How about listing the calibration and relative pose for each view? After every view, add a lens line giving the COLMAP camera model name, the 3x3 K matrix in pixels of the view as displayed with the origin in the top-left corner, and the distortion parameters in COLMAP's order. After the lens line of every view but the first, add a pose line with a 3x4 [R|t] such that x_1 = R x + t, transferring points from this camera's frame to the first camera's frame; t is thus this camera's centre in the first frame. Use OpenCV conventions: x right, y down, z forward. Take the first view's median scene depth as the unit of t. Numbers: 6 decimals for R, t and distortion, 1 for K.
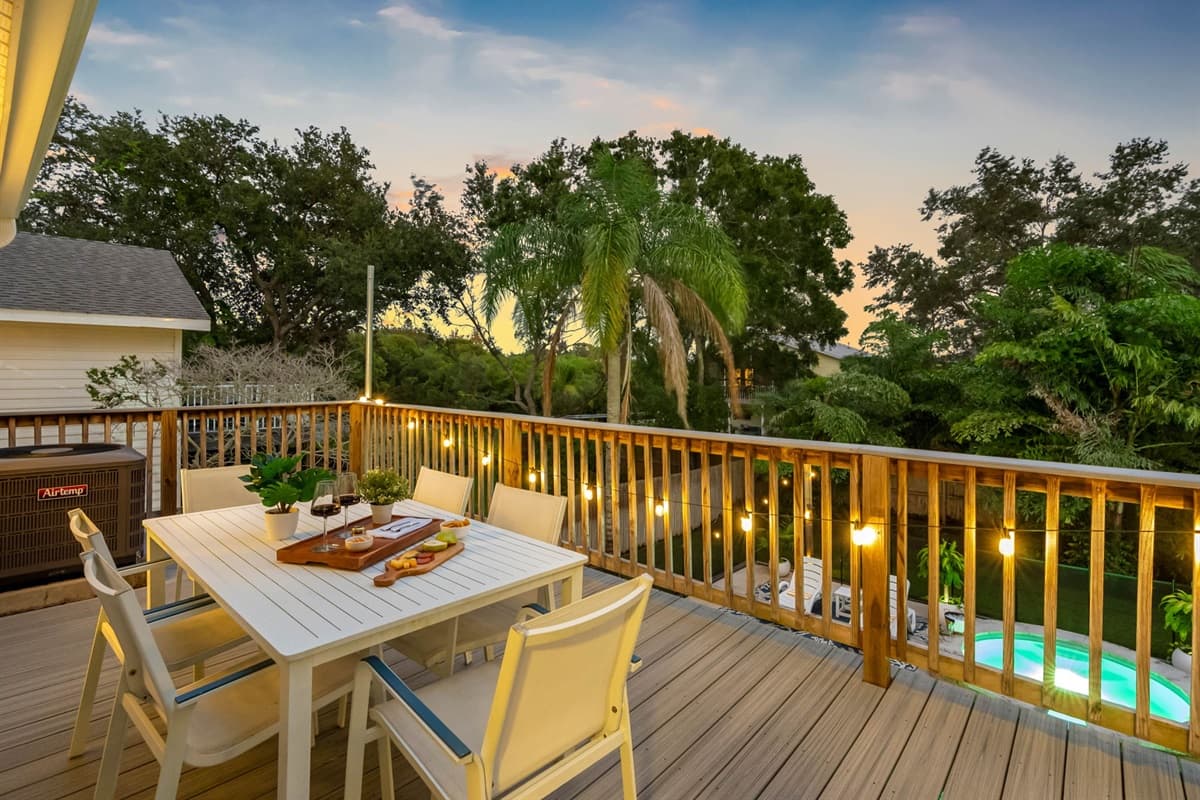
lens RADIAL K [[560.9, 0, 589.0], [0, 560.9, 375.8], [0, 0, 1]] dist [-0.003169, 0.002796]
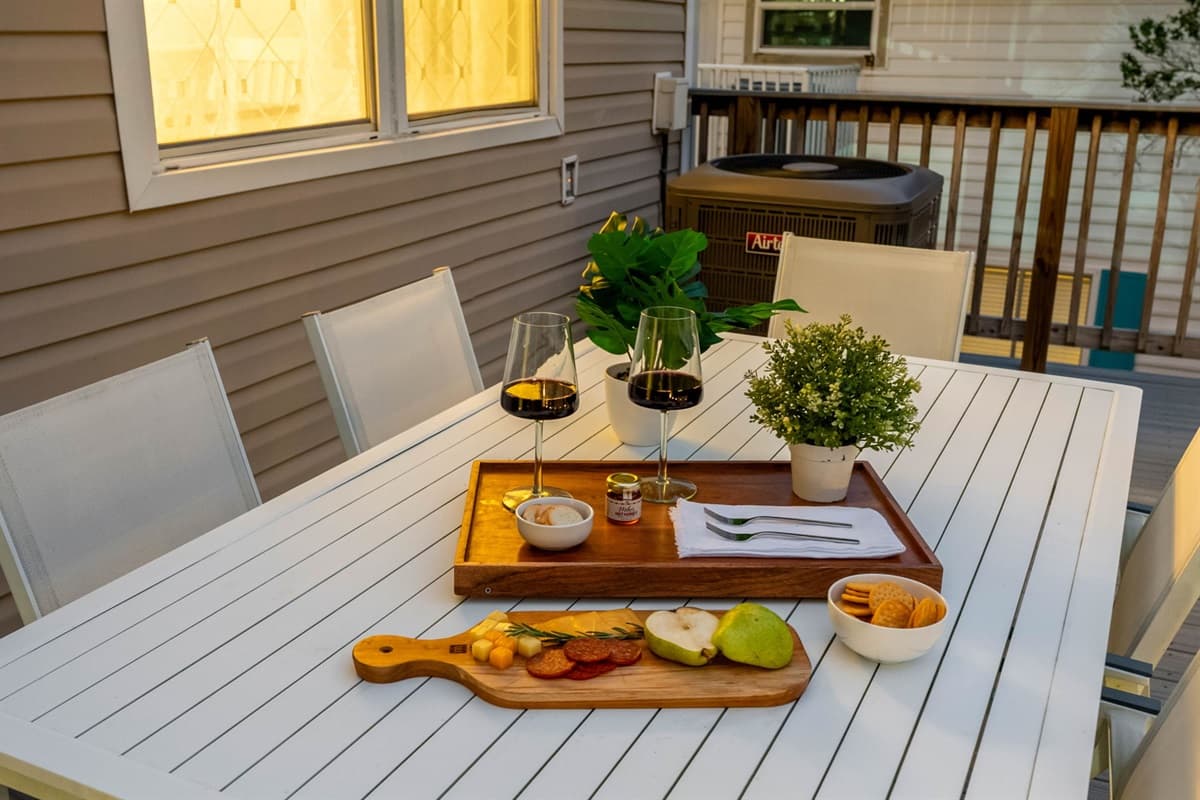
lens RADIAL K [[1203.0, 0, 597.7], [0, 1203.0, 400.7], [0, 0, 1]] dist [0.011501, 0.000000]
pose [[0.298235, 0.277690, -0.913205, 0.082973], [-0.009755, 0.957581, 0.287998, 0.011057], [0.954443, -0.076983, 0.288293, 0.317568]]
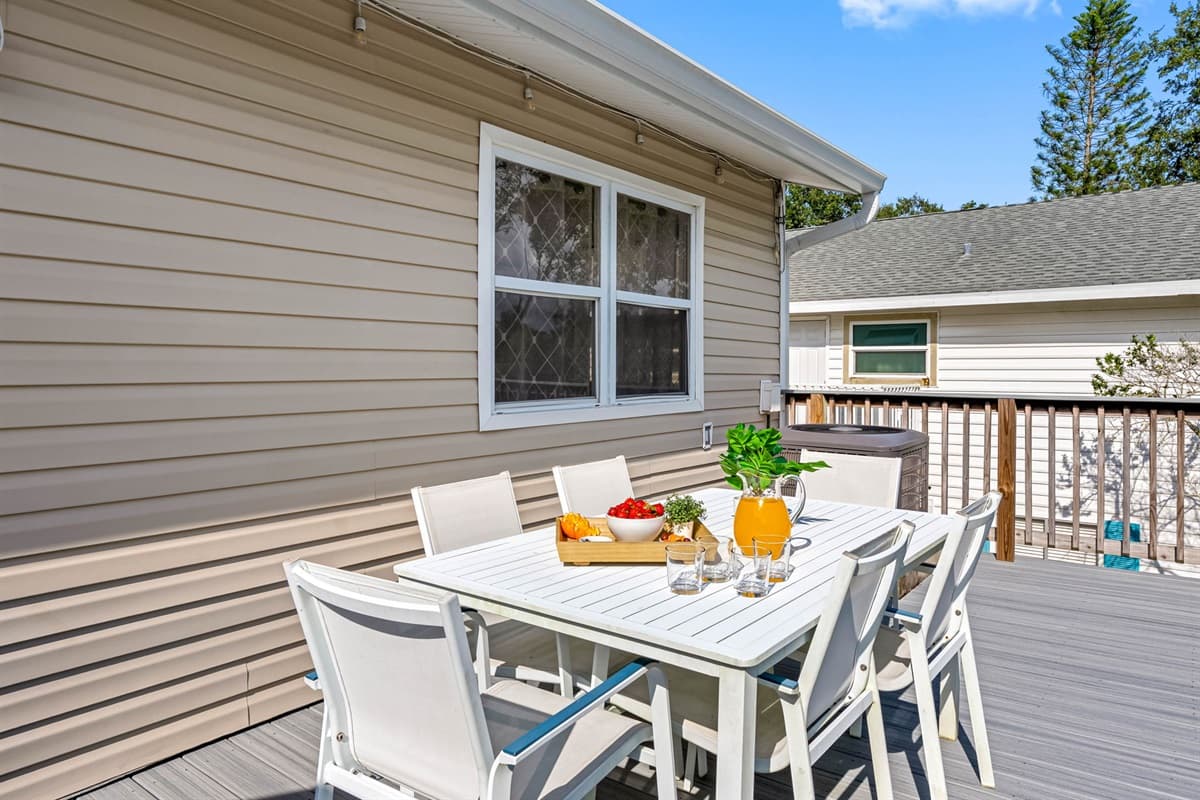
lens RADIAL K [[820.0, 0, 612.1], [0, 820.0, 395.6], [0, 0, 1]] dist [0.023415, -0.003963]
pose [[0.113920, 0.025486, -0.993163, 0.275472], [-0.004255, 0.999674, 0.025165, 0.029837], [0.993481, 0.001360, 0.113991, 0.316504]]
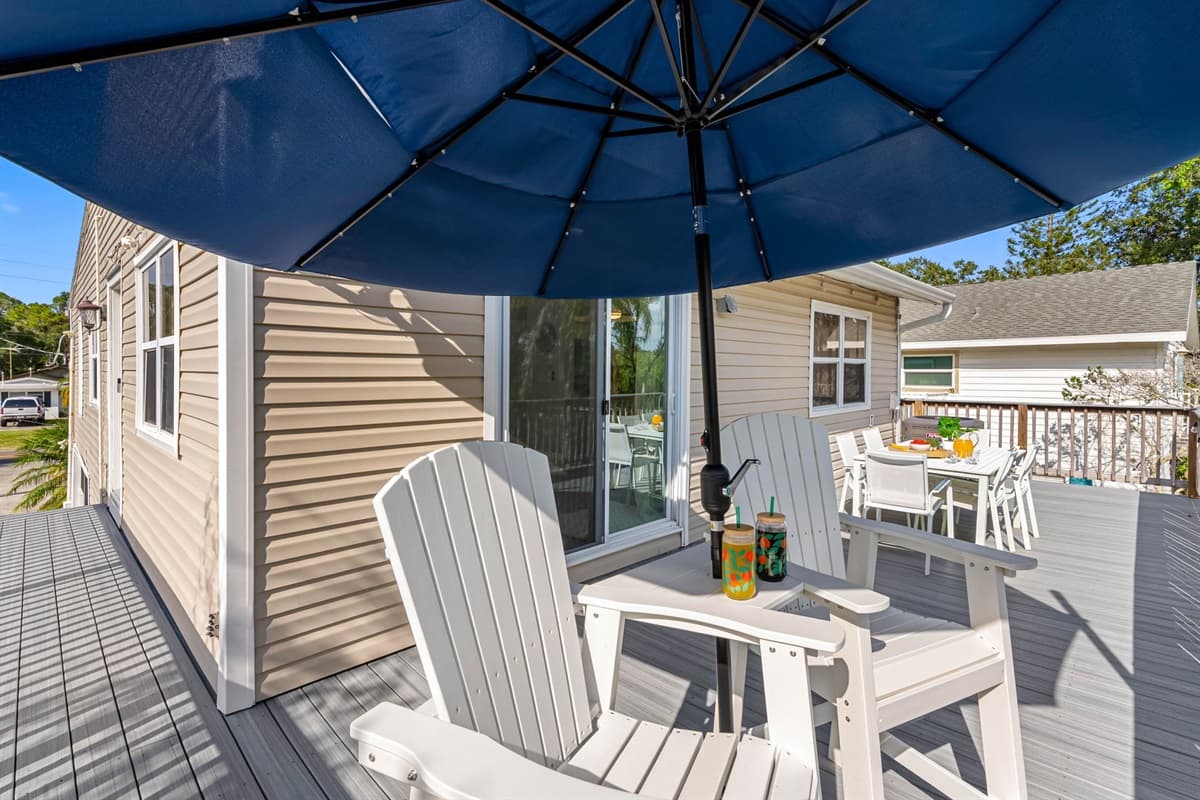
lens RADIAL K [[560.9, 0, 592.4], [0, 560.9, 393.6], [0, 0, 1]] dist [-0.003169, 0.002796]
pose [[-0.044463, 0.025768, -0.998679, 0.833626], [-0.002208, 0.999662, 0.025892, -0.006687], [0.999009, 0.003356, -0.044391, -0.144630]]
